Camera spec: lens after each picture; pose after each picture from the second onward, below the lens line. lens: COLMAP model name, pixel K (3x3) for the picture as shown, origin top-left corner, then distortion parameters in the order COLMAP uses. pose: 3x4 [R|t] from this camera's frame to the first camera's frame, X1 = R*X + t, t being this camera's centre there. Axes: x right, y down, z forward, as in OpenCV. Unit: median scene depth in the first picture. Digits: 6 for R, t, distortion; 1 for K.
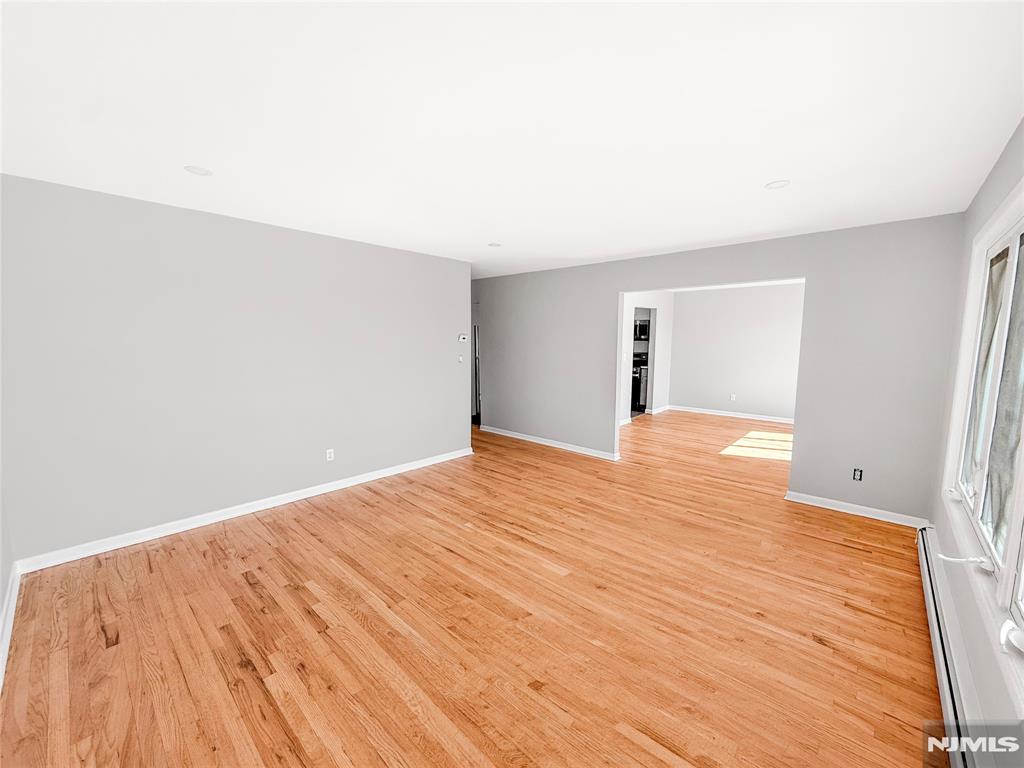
lens RADIAL K [[408.3, 0, 510.7], [0, 408.3, 380.7], [0, 0, 1]] dist [0.001197, -0.000349]
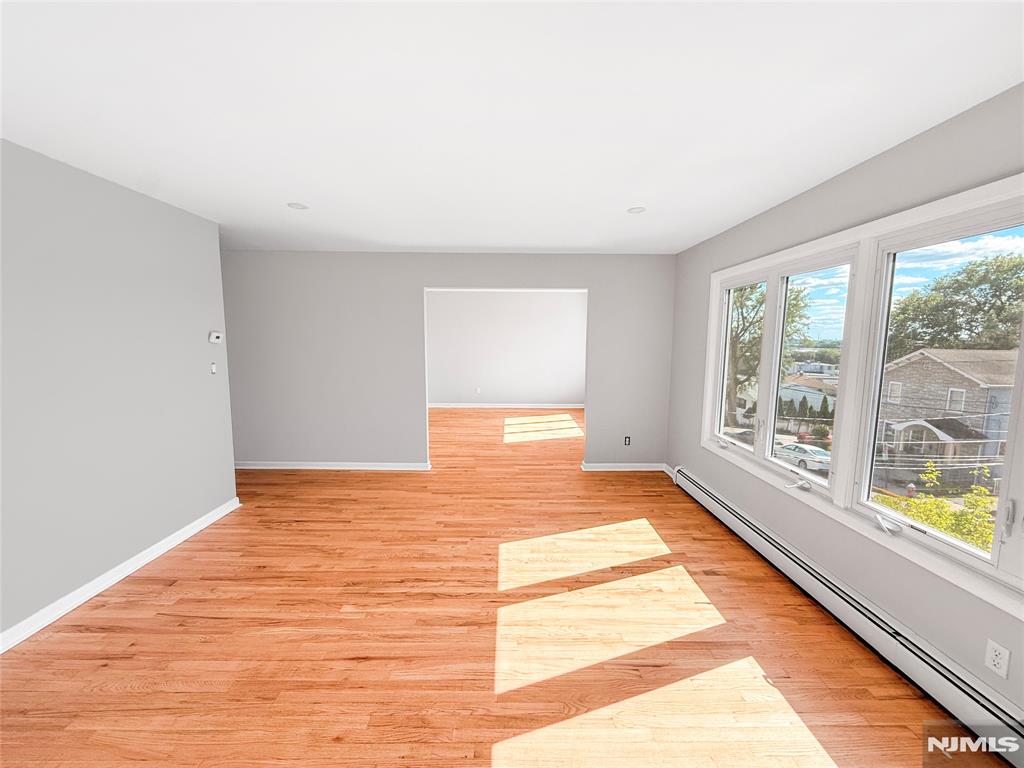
lens RADIAL K [[408.3, 0, 510.7], [0, 408.3, 380.7], [0, 0, 1]] dist [0.001197, -0.000349]
pose [[0.728011, -0.070192, 0.681962, -0.291722], [0.065483, 0.997316, 0.032746, -0.031368], [-0.682431, 0.020817, 0.730654, 0.249904]]
